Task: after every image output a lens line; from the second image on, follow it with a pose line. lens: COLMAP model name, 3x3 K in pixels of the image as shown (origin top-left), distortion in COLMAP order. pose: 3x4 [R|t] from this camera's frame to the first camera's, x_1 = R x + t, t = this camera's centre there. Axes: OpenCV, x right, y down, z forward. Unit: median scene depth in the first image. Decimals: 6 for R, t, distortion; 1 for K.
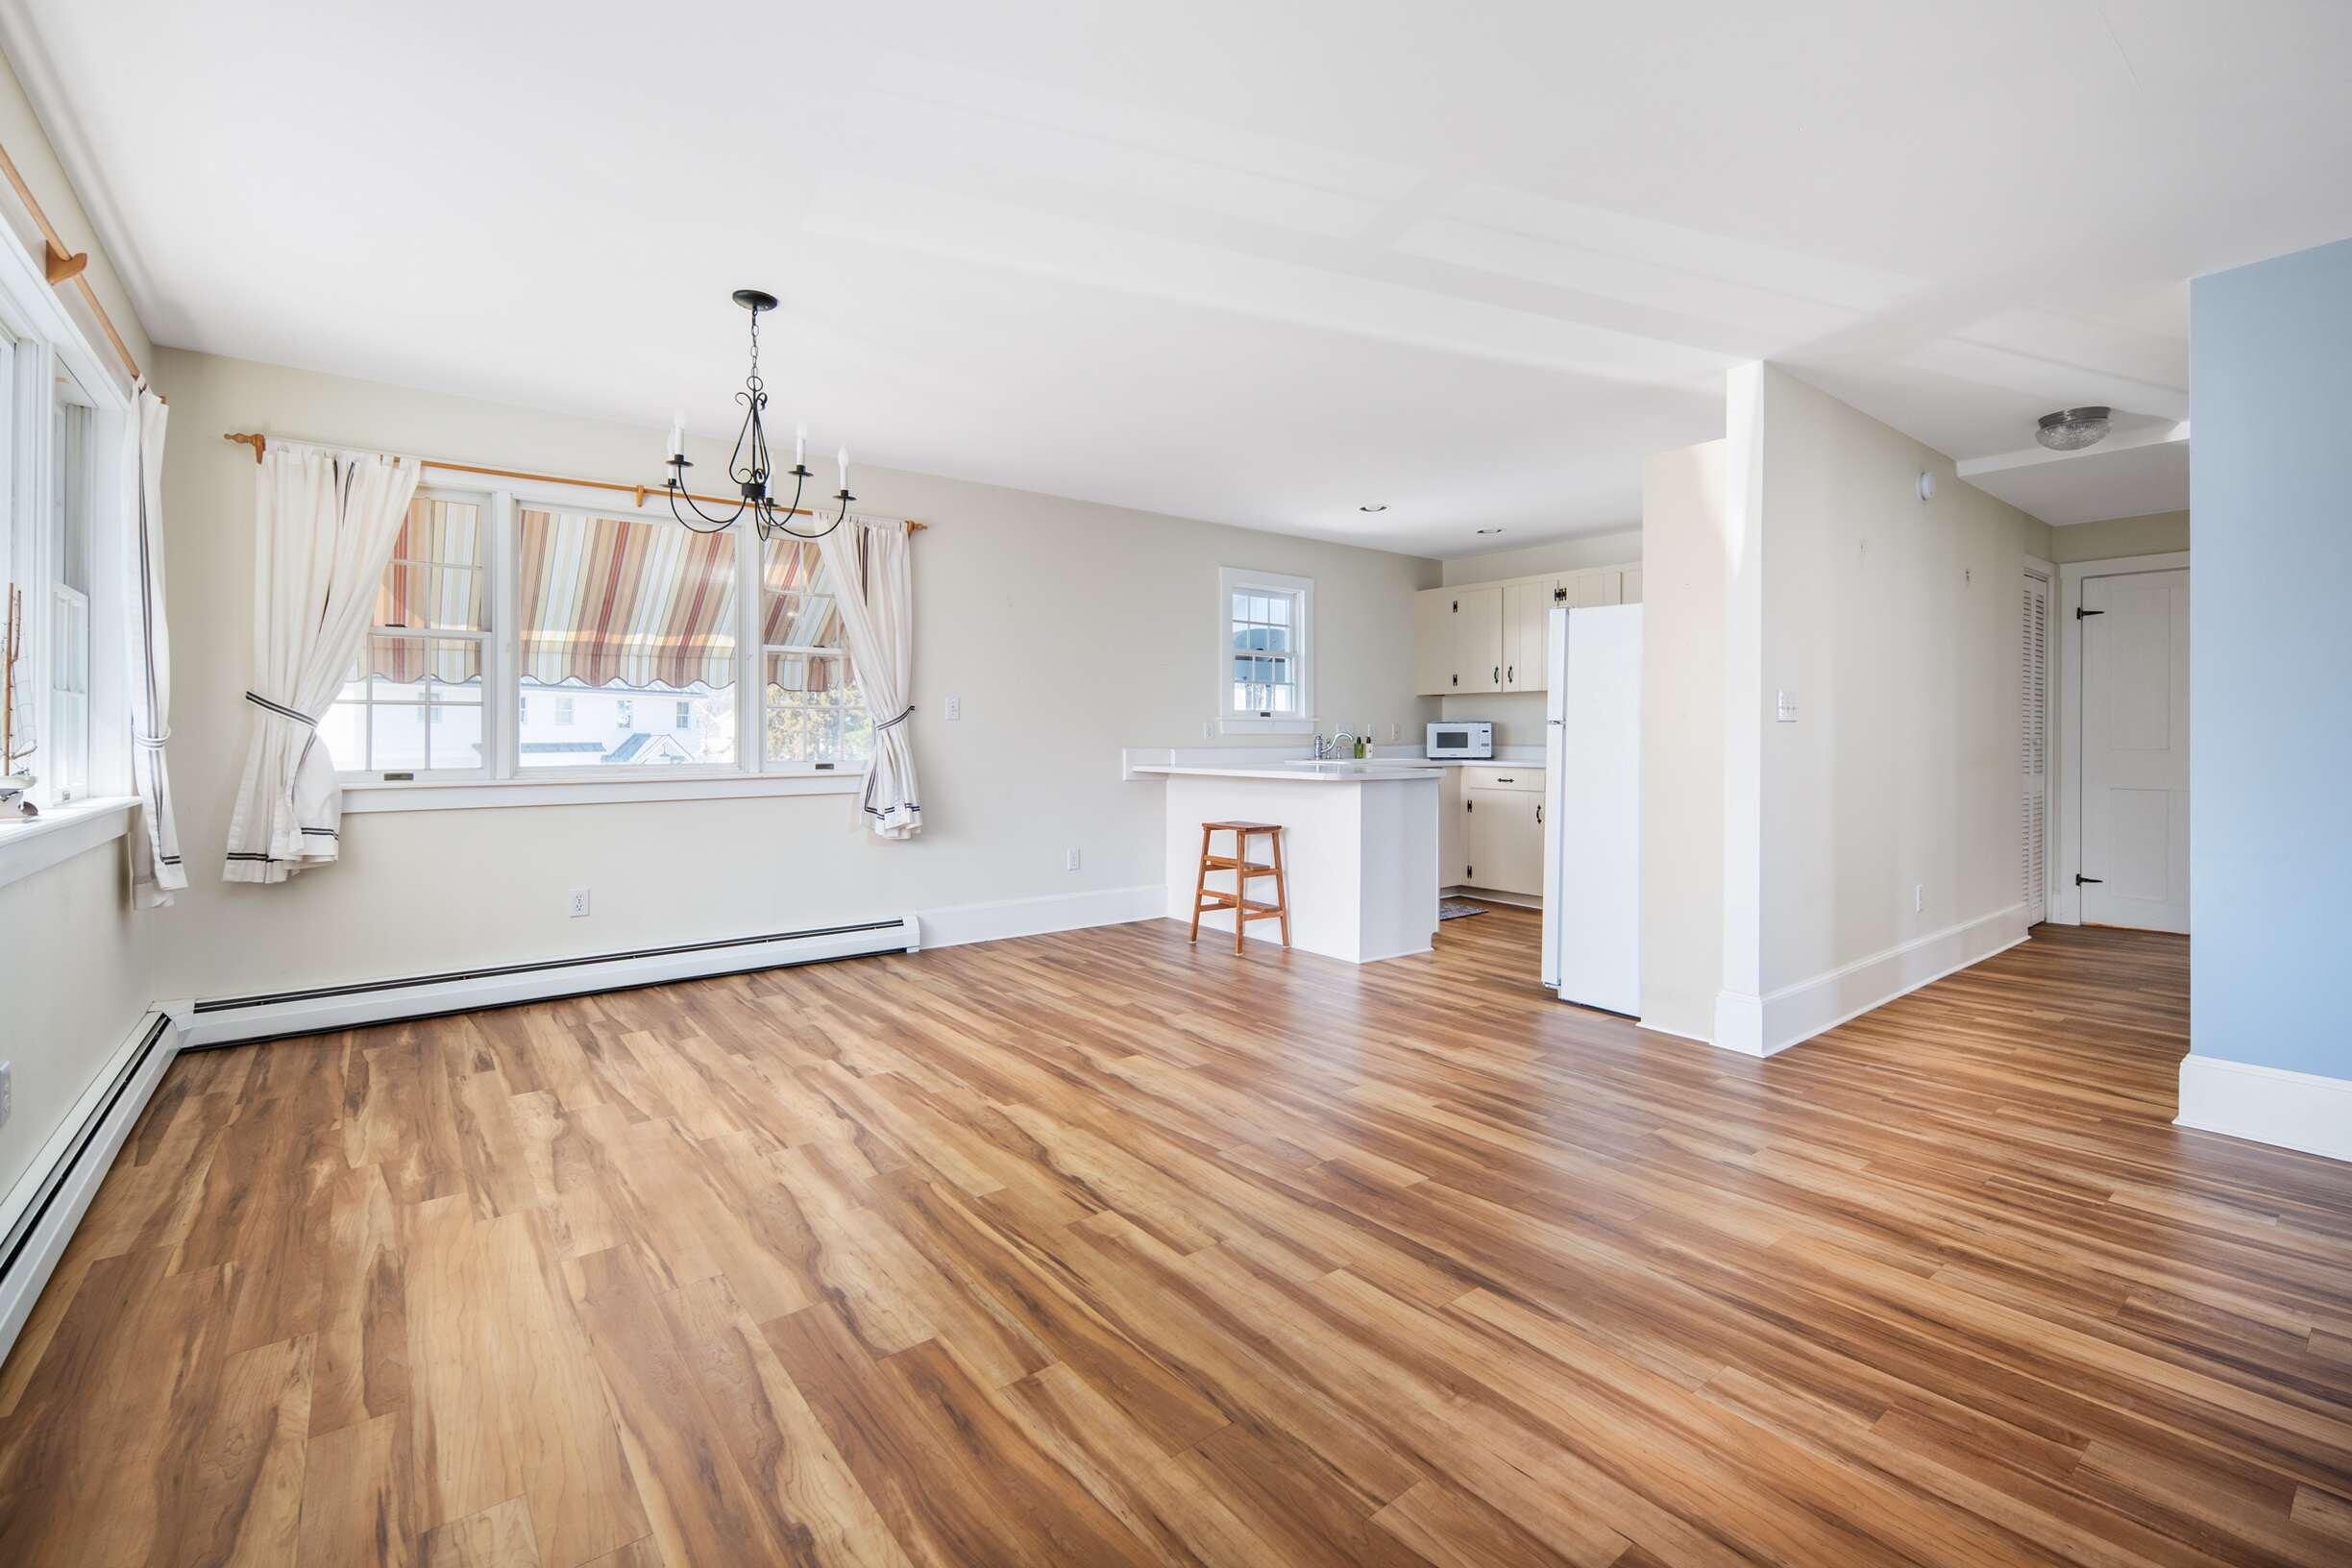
lens RADIAL K [[1038.7, 0, 1139.1], [0, 1038.7, 724.0], [0, 0, 1]] dist [0.002031, -0.001373]
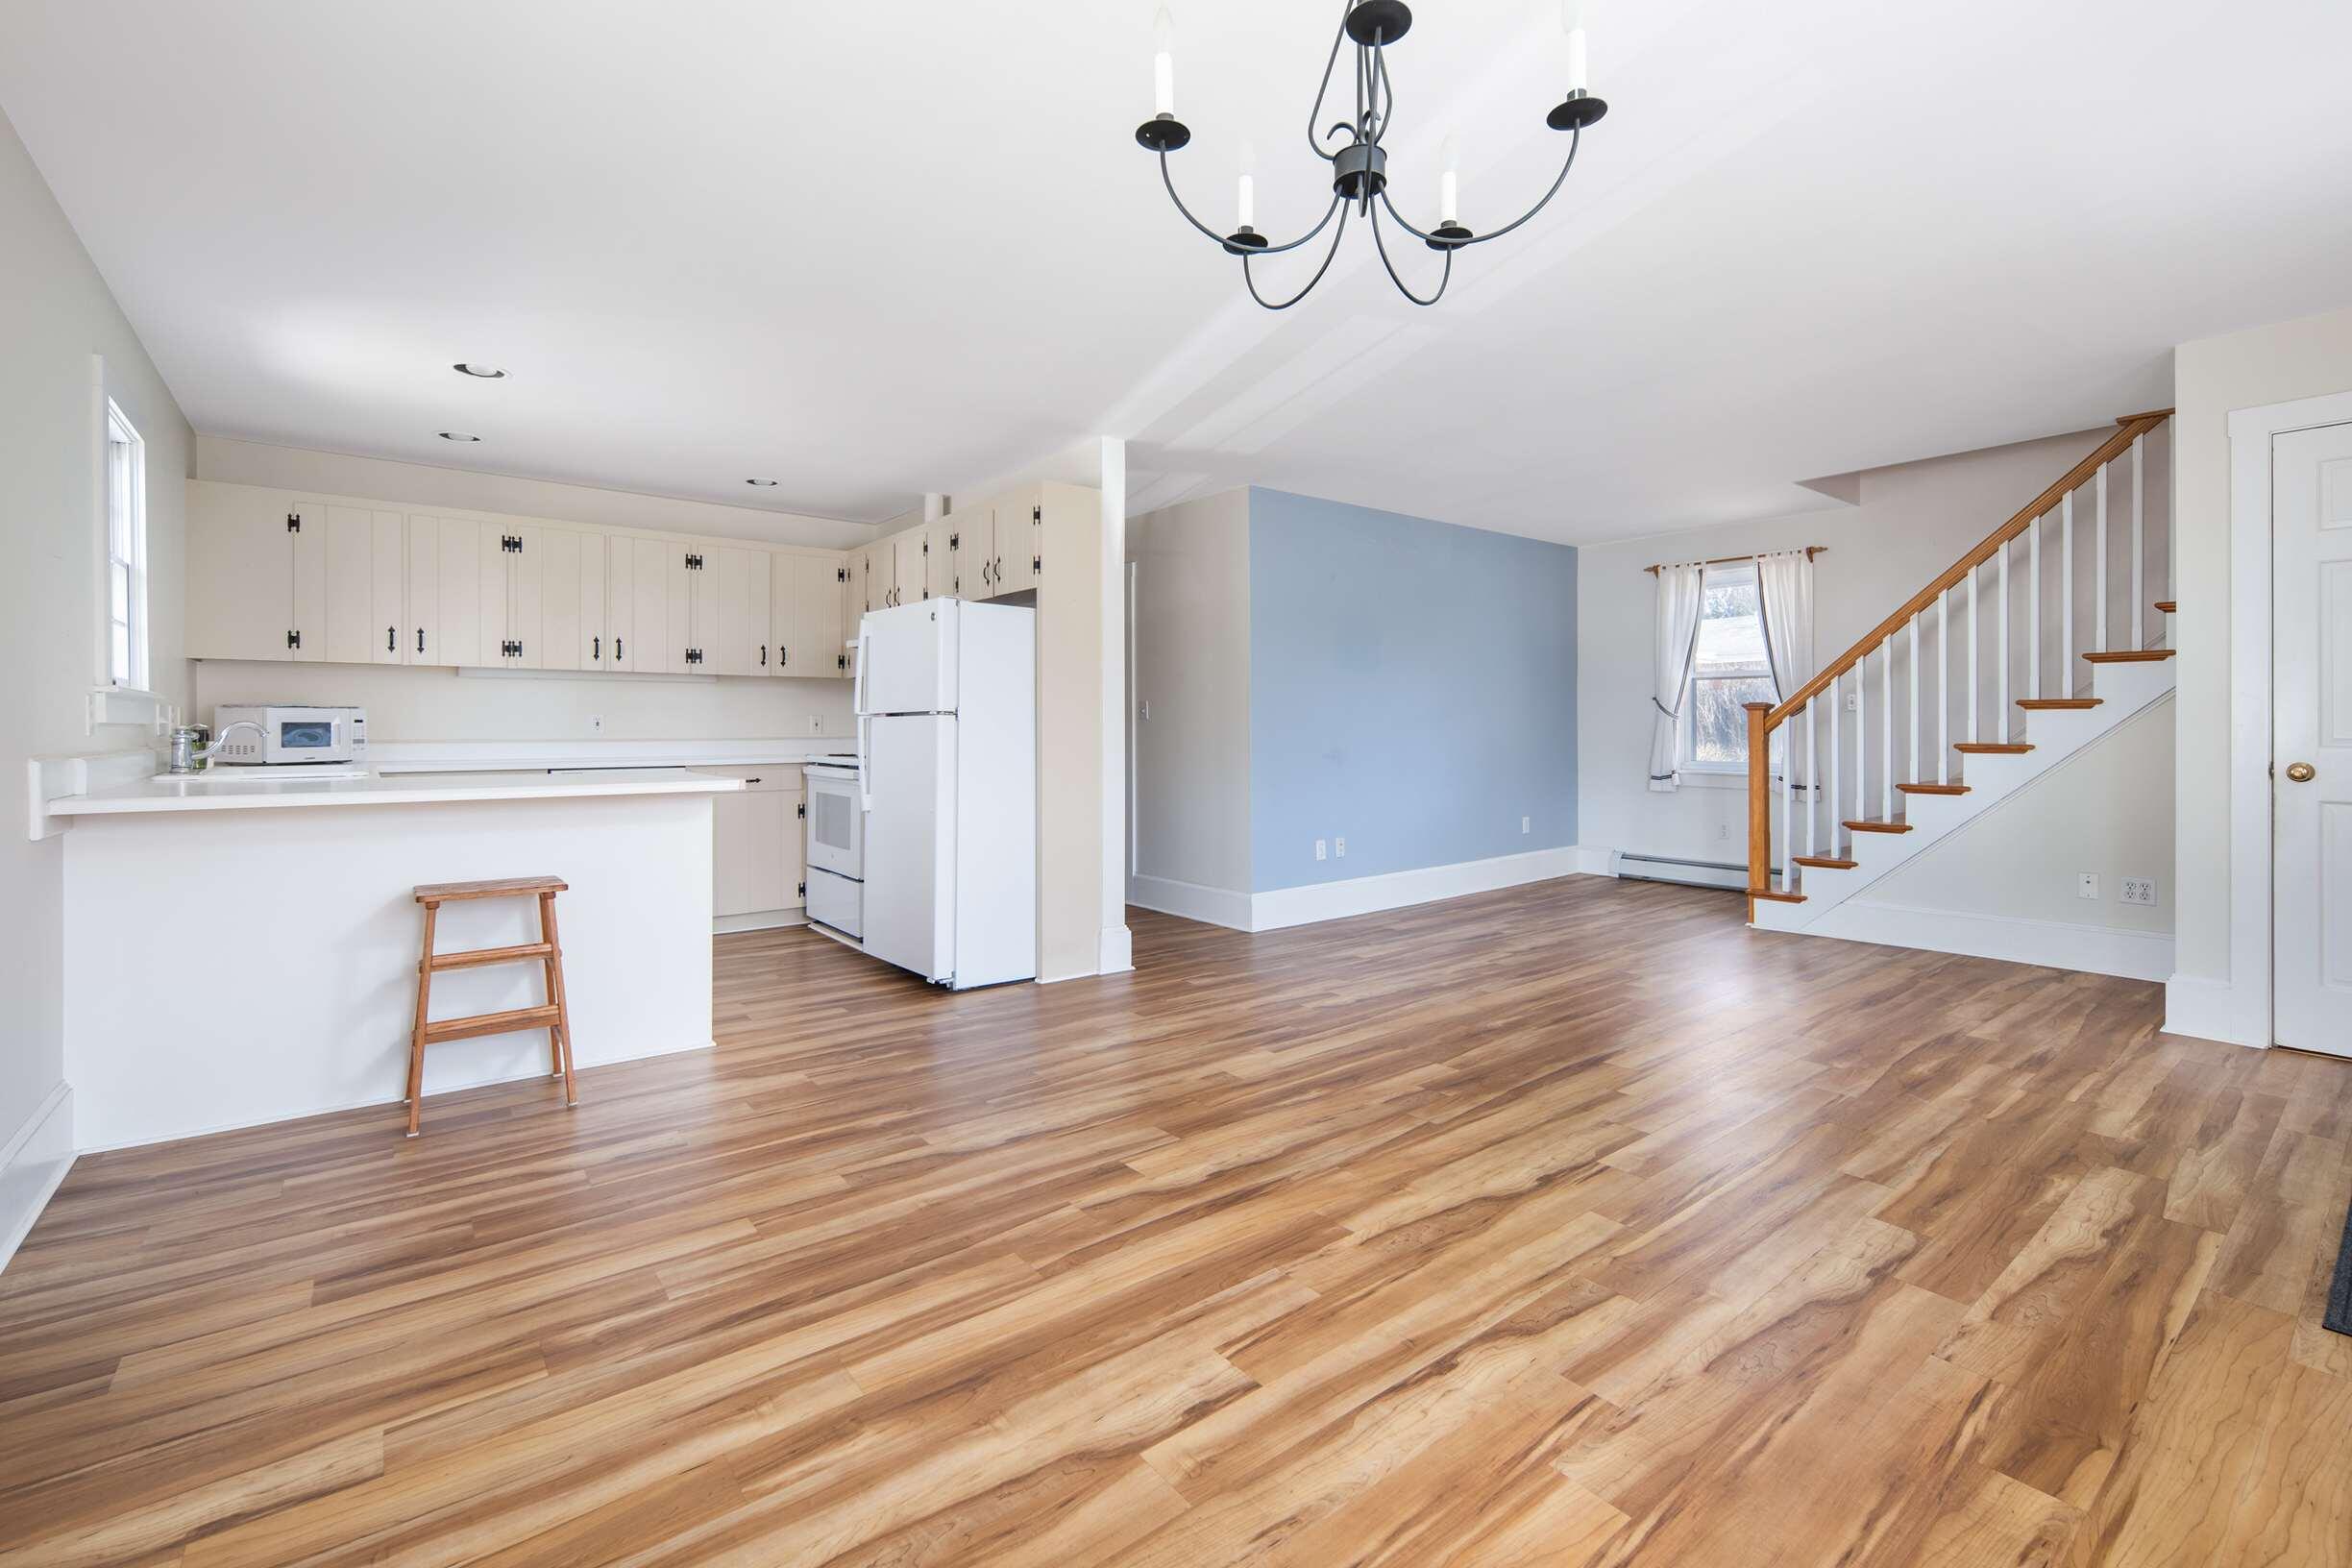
lens RADIAL K [[1038.7, 0, 1197.4], [0, 1038.7, 735.6], [0, 0, 1]] dist [0.002031, -0.001373]
pose [[-0.047233, -0.010293, 0.998831, -0.953447], [-0.010029, 0.999901, 0.009830, 0.011886], [-0.998834, -0.009553, -0.047332, 1.285767]]
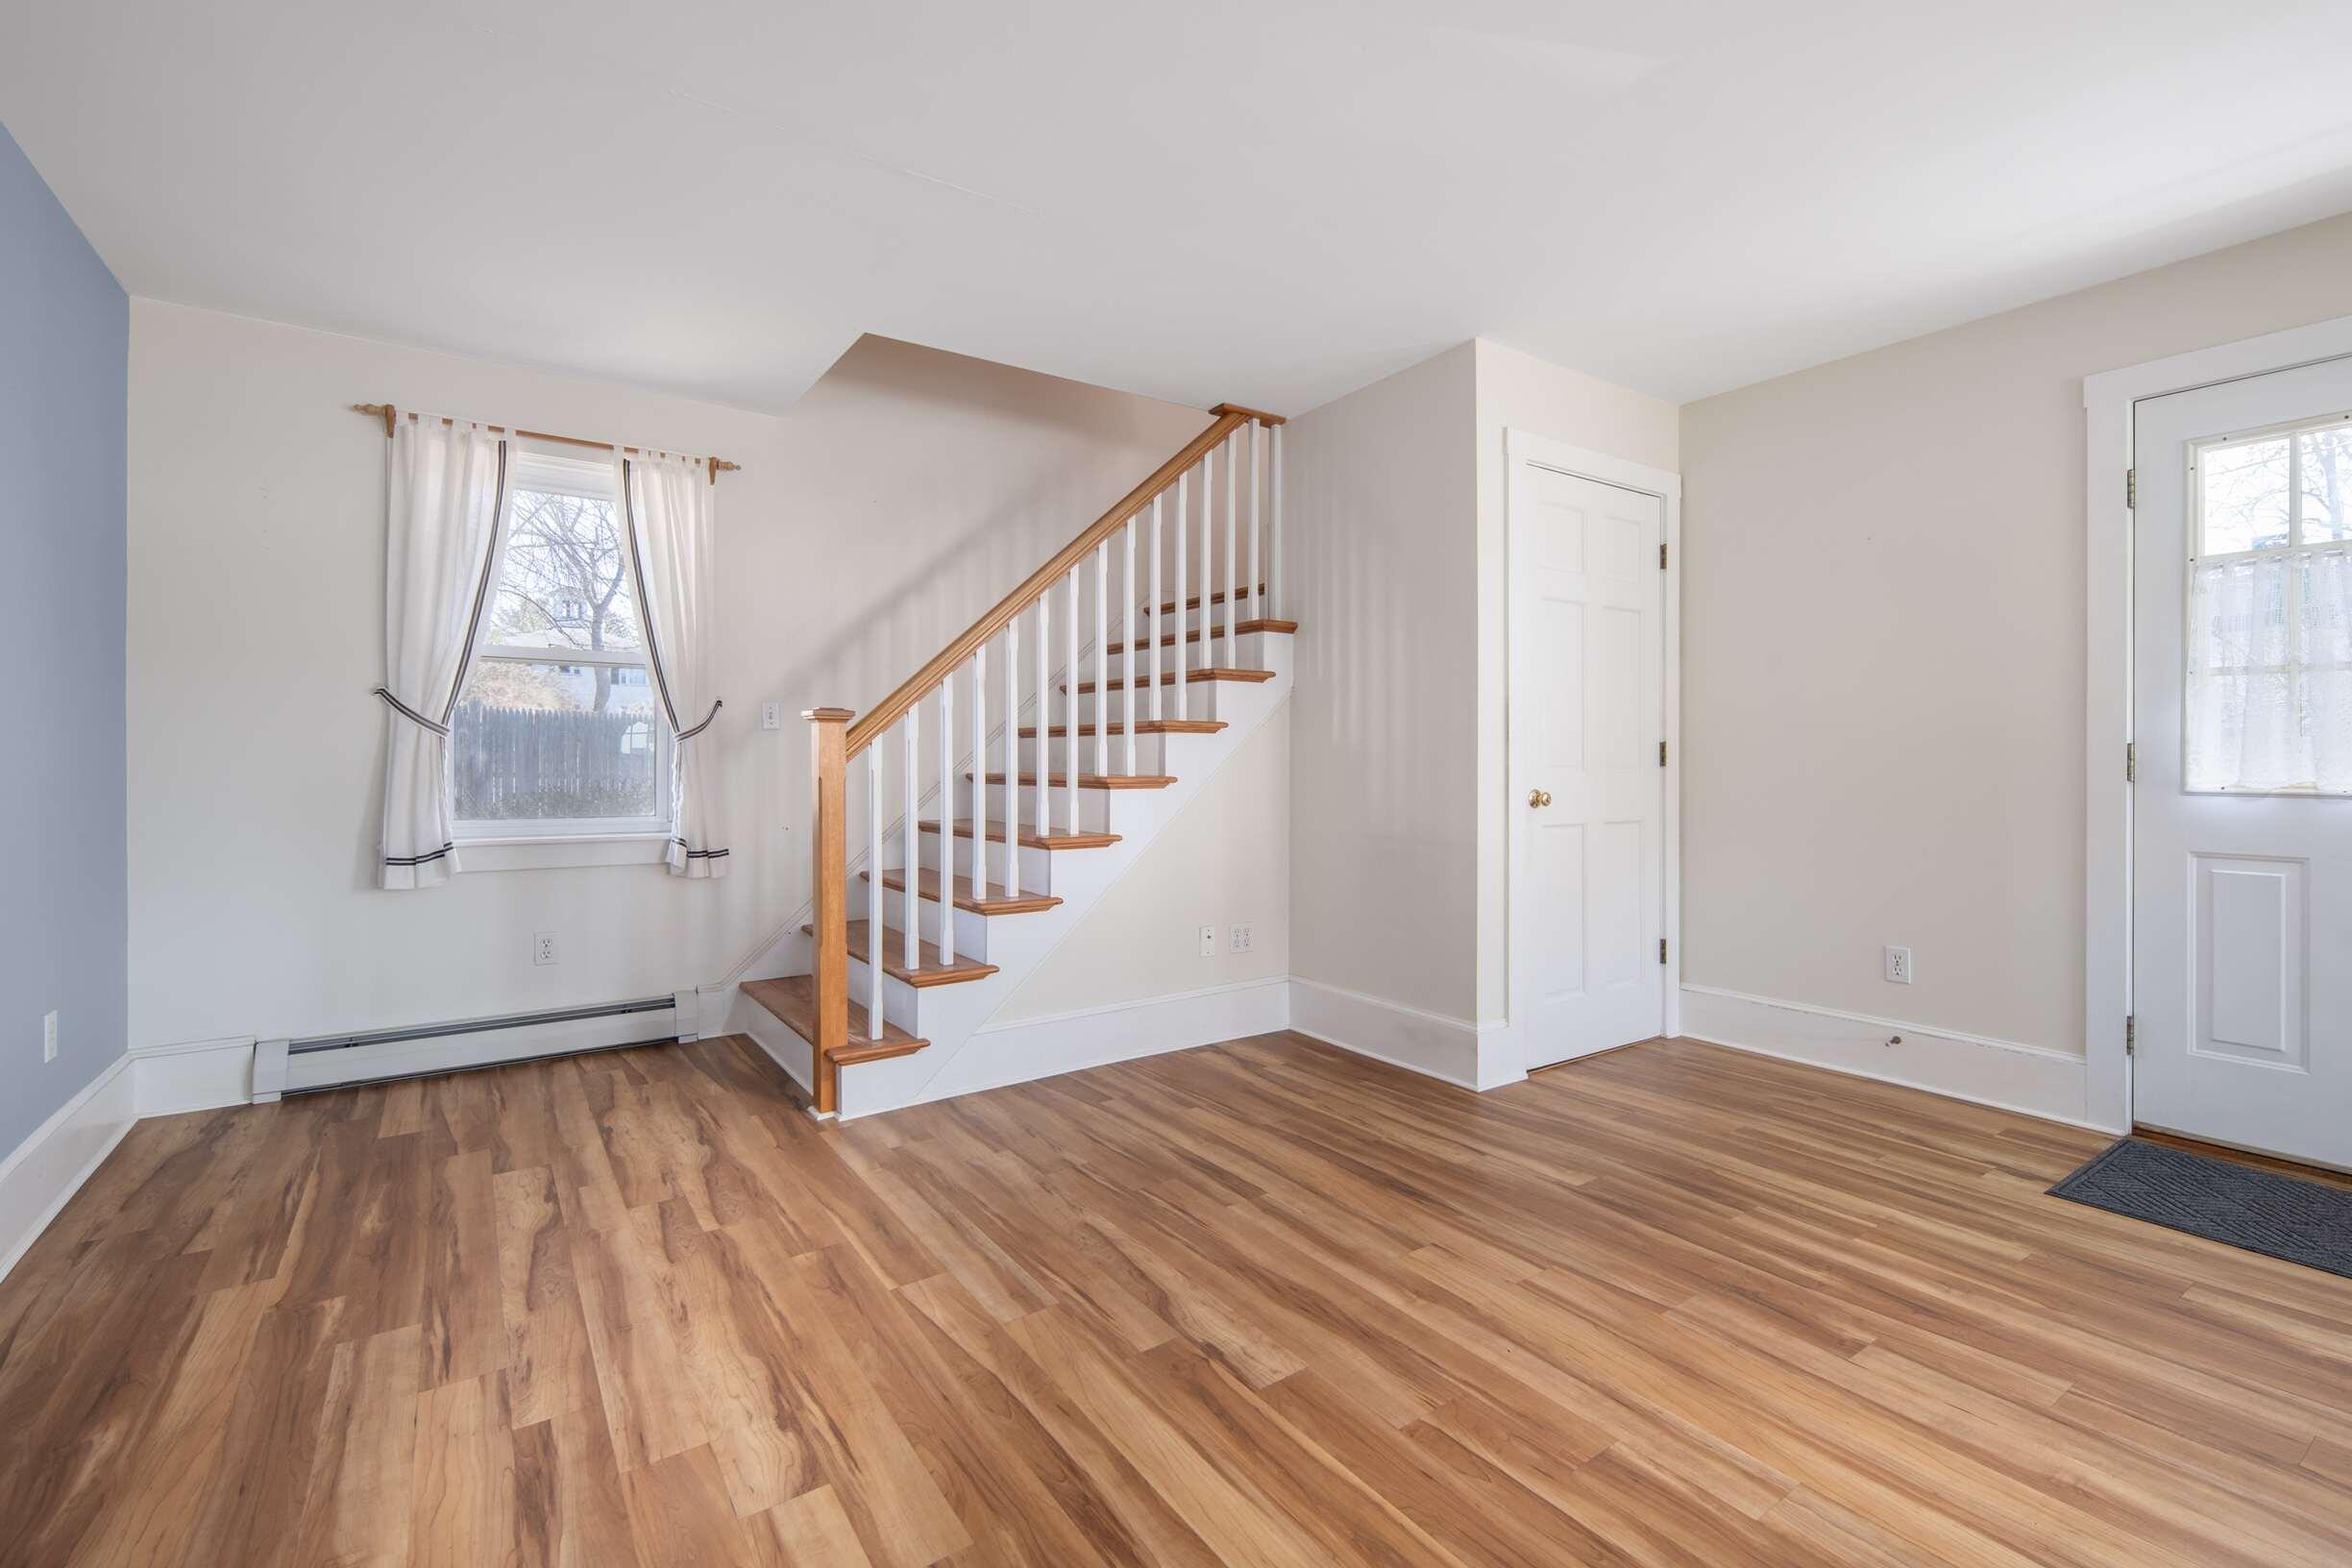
lens RADIAL K [[1038.7, 0, 1191.7], [0, 1038.7, 770.8], [0, 0, 1]] dist [0.002031, -0.001373]
pose [[-0.999150, -0.001563, 0.041197, 0.633106], [-0.001725, 0.999991, -0.003919, 0.028521], [-0.041190, -0.003987, -0.999143, 1.189619]]
